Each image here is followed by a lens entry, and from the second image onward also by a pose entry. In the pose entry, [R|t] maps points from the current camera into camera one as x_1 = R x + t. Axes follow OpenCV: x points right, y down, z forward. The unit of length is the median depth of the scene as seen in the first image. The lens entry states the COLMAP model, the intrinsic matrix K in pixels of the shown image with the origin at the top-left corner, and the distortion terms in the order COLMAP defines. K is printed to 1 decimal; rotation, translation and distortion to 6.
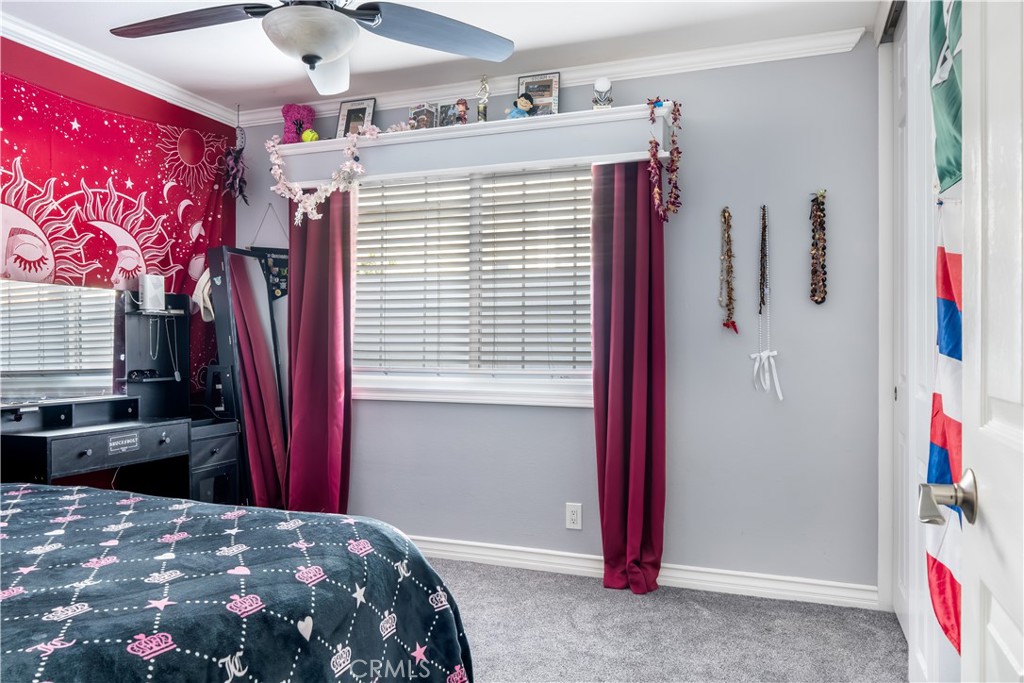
lens RADIAL K [[717.6, 0, 512.0], [0, 717.6, 341.5], [0, 0, 1]] dist [-0.003562, -0.002558]
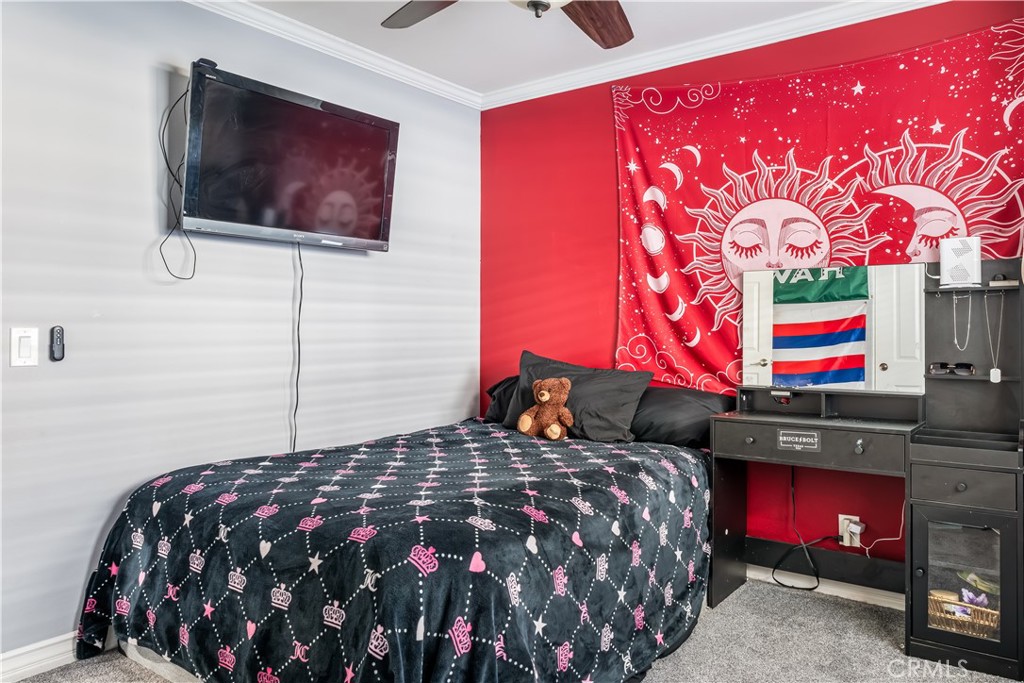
lens RADIAL K [[730.3, 0, 512.7], [0, 730.3, 325.4], [0, 0, 1]] dist [-0.003433, -0.002143]
pose [[-0.286288, -0.004845, -0.958131, 0.400921], [0.006605, 0.999953, -0.007030, 0.001454], [0.958121, -0.008341, -0.286243, 0.843194]]
